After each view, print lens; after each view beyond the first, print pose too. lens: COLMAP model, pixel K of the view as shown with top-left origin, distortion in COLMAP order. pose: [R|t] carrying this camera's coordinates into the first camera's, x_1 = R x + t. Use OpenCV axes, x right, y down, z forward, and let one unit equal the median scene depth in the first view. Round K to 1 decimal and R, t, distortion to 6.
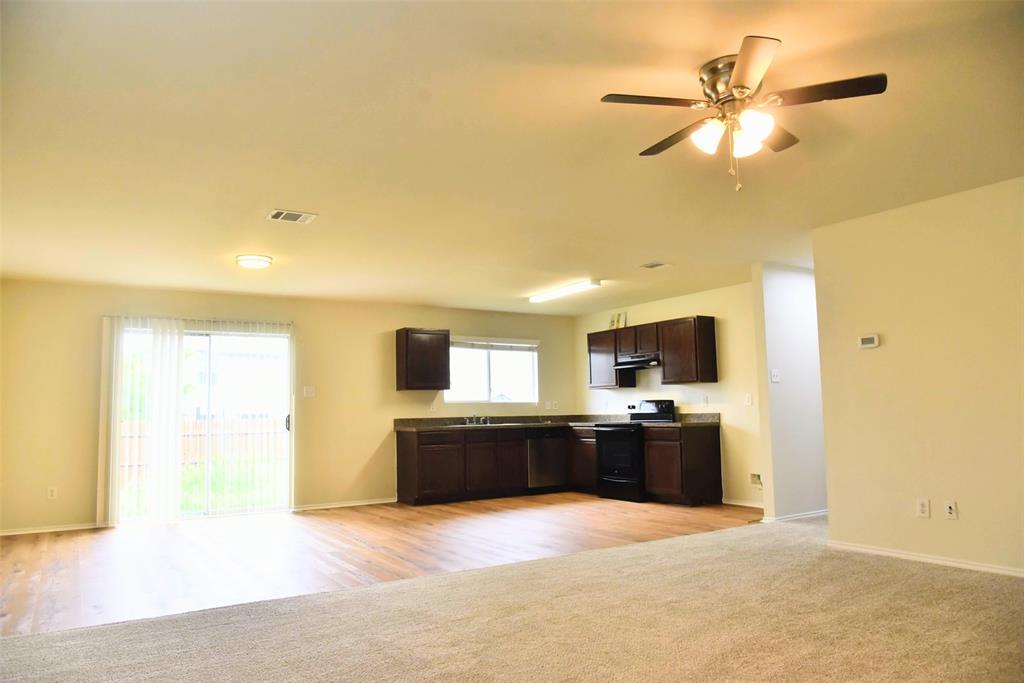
lens RADIAL K [[743.5, 0, 512.0], [0, 743.5, 341.5], [0, 0, 1]] dist [-0.041955, 0.000334]
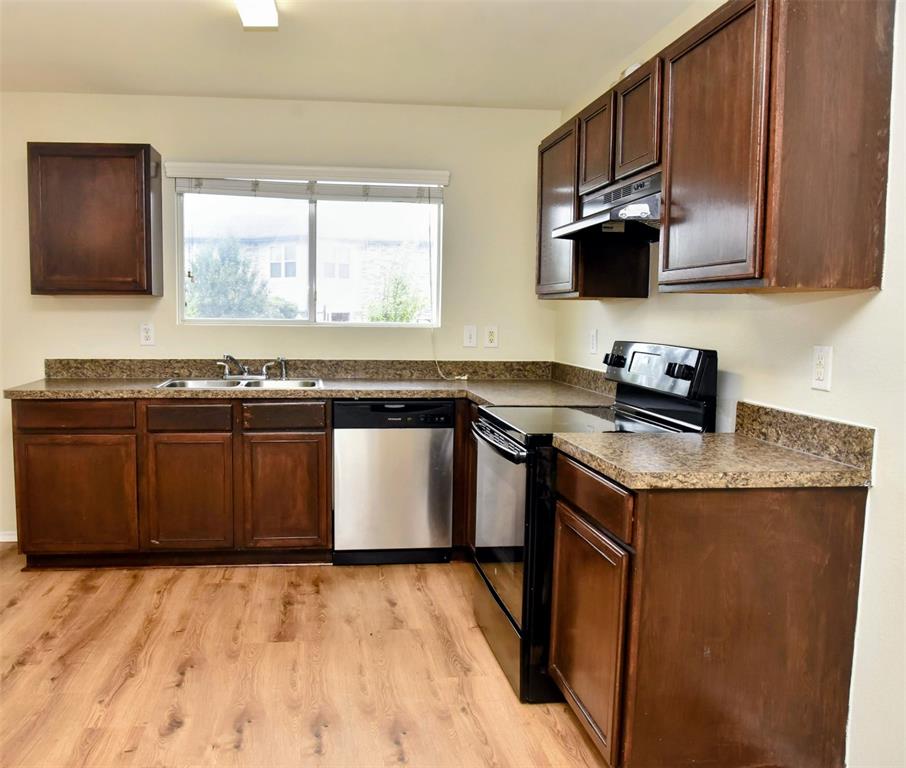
lens RADIAL K [[800.0, 0, 397.0], [0, 800.0, 384.1], [0, 0, 1]] dist [-0.038677, 0.003996]
pose [[0.916854, 0.065123, -0.393875, 0.208390], [0.006918, 0.983866, 0.178774, 0.035651], [0.399163, -0.166634, 0.901611, 0.635910]]
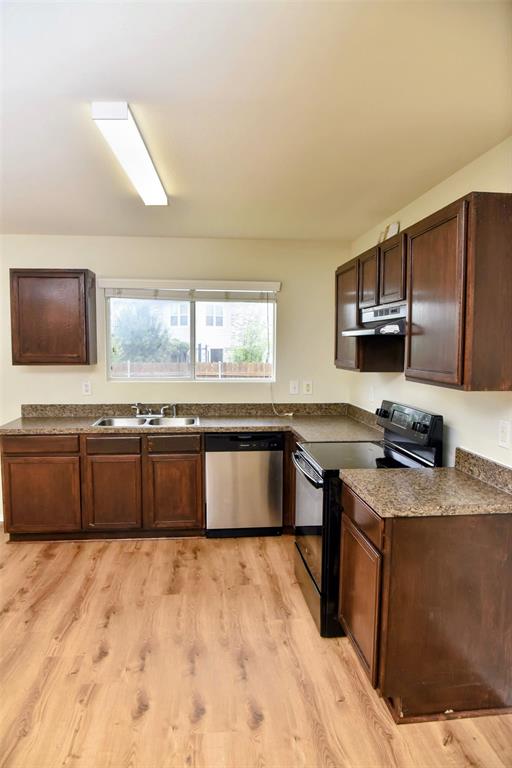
lens RADIAL K [[529.3, 0, 256.0], [0, 529.3, 384.0], [0, 0, 1]] dist [-0.041261, 0.001015]
pose [[0.917613, 0.053732, -0.393826, 0.219410], [0.012454, 0.986448, 0.163603, 0.008968], [0.397279, -0.155029, 0.904508, 0.630063]]
